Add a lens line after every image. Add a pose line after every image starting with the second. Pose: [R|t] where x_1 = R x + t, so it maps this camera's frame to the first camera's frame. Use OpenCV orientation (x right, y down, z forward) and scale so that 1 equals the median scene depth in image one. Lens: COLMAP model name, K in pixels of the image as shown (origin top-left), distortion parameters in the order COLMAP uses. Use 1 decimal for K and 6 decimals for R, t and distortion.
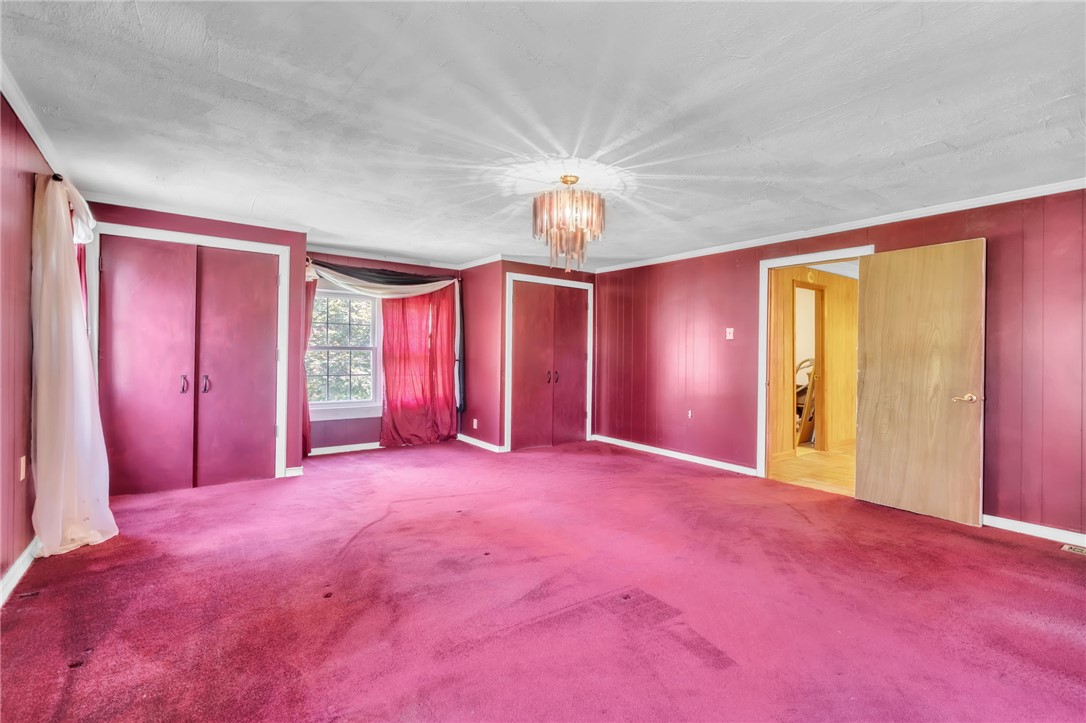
lens RADIAL K [[492.7, 0, 541.8], [0, 492.7, 344.6], [0, 0, 1]] dist [0.000124, 0.000148]
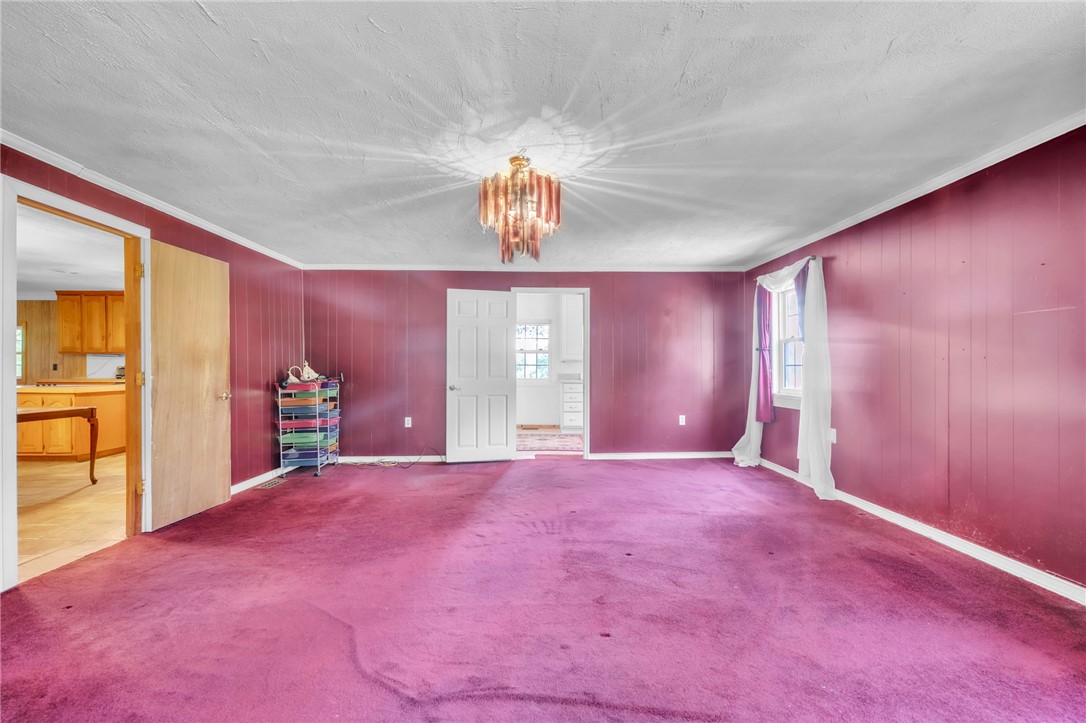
lens RADIAL K [[492.0, 0, 543.0], [0, 492.0, 361.5], [0, 0, 1]] dist [-0.001513, 0.000469]
pose [[-0.817990, -0.012734, 0.575091, -0.459552], [-0.014502, 0.999894, 0.001512, 0.016053], [-0.575049, -0.007103, -0.818088, 1.606335]]
